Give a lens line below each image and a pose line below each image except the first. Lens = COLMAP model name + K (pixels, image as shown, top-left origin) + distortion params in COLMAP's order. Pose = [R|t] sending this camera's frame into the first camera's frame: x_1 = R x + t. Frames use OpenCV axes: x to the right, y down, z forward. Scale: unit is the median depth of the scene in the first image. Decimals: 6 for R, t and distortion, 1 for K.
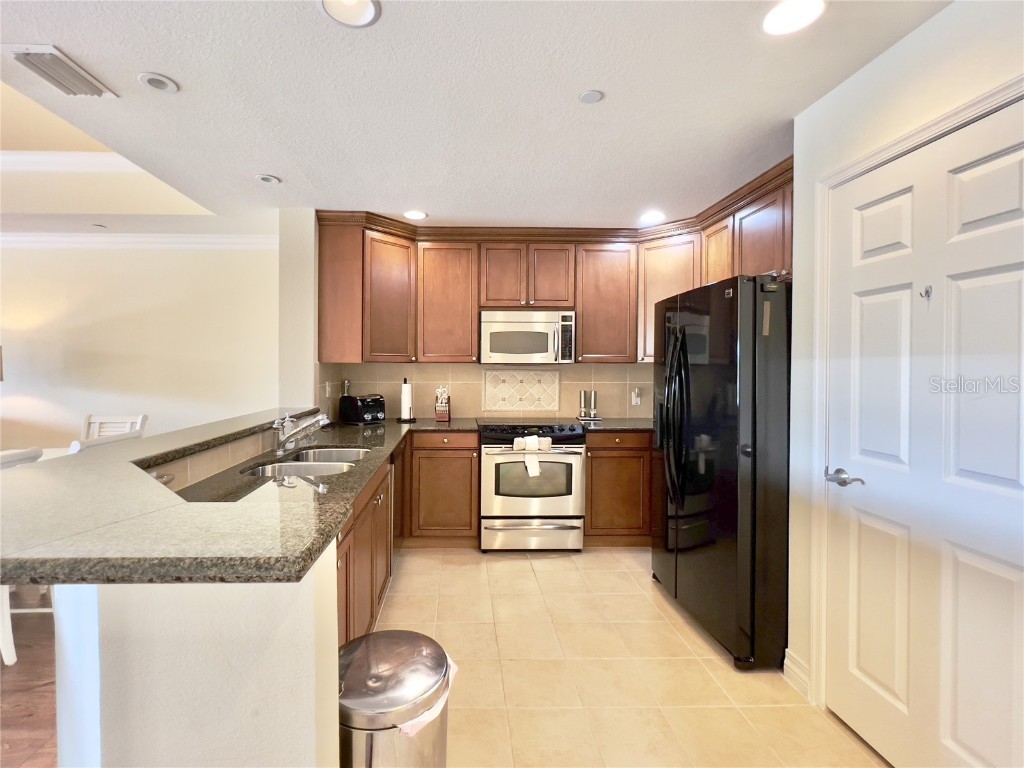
lens RADIAL K [[463.1, 0, 468.6], [0, 463.1, 369.0], [0, 0, 1]] dist [-0.001657, -0.000268]
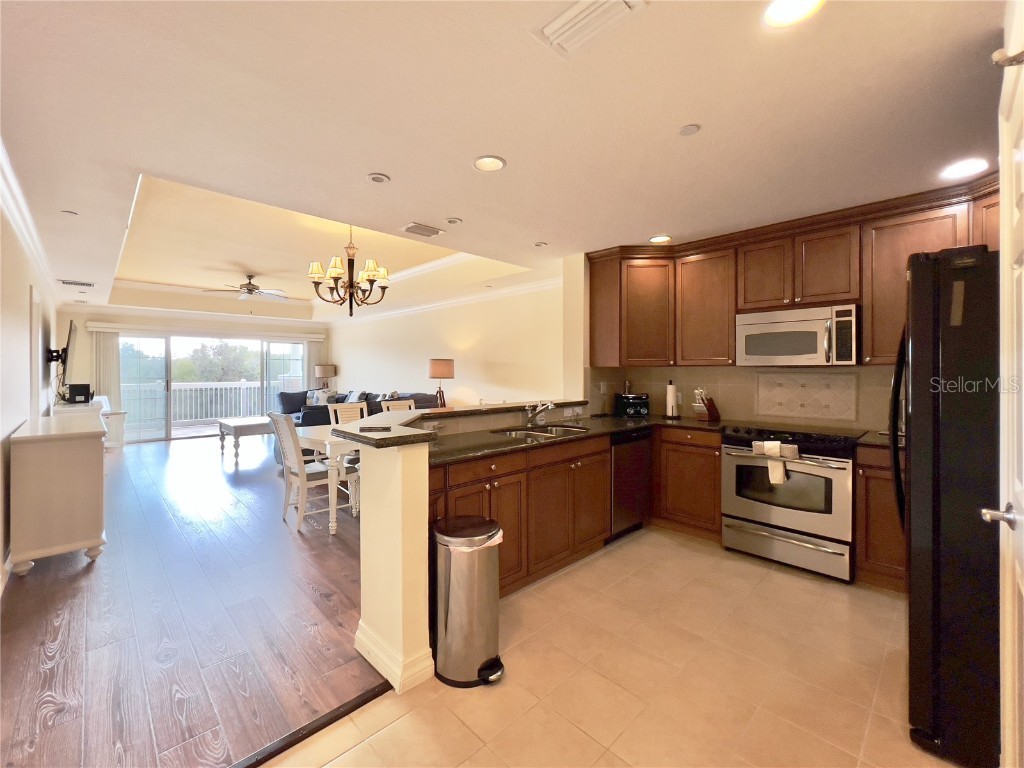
lens RADIAL K [[432.7, 0, 492.8], [0, 432.7, 369.6], [0, 0, 1]] dist [0.001958, 0.000484]
pose [[0.665404, -0.004388, -0.746471, 0.381133], [-0.003078, 0.999958, -0.008622, 0.005196], [0.746477, 0.008035, 0.665362, -0.031077]]
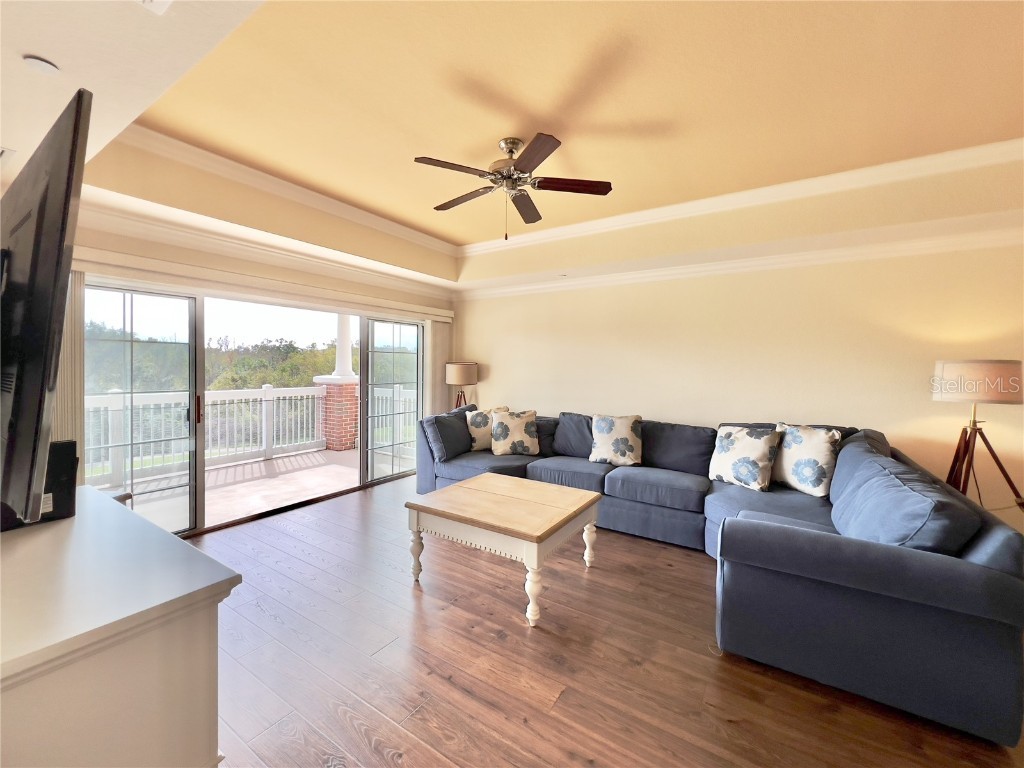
lens RADIAL K [[414.7, 0, 512.5], [0, 414.7, 381.8], [0, 0, 1]] dist [-0.002638, -0.000003]
pose [[0.827362, 0.026097, -0.561063, -1.336272], [-0.011162, 0.999487, 0.030030, -0.024706], [0.561559, -0.018583, 0.827228, -0.163389]]
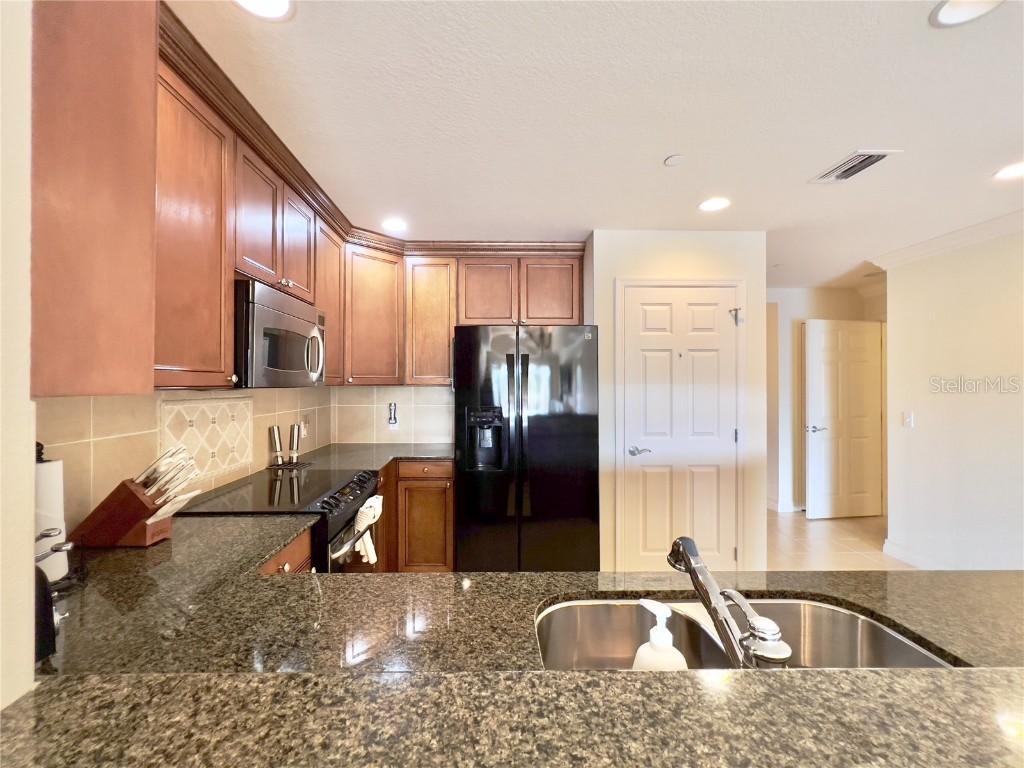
lens RADIAL K [[436.2, 0, 490.5], [0, 436.2, 381.6], [0, 0, 1]] dist [-0.000450, 0.000038]
pose [[0.012738, 0.000396, 0.999919, -0.427144], [0.005777, 0.999983, -0.000470, -0.018359], [-0.999902, 0.005782, 0.012735, 0.743339]]
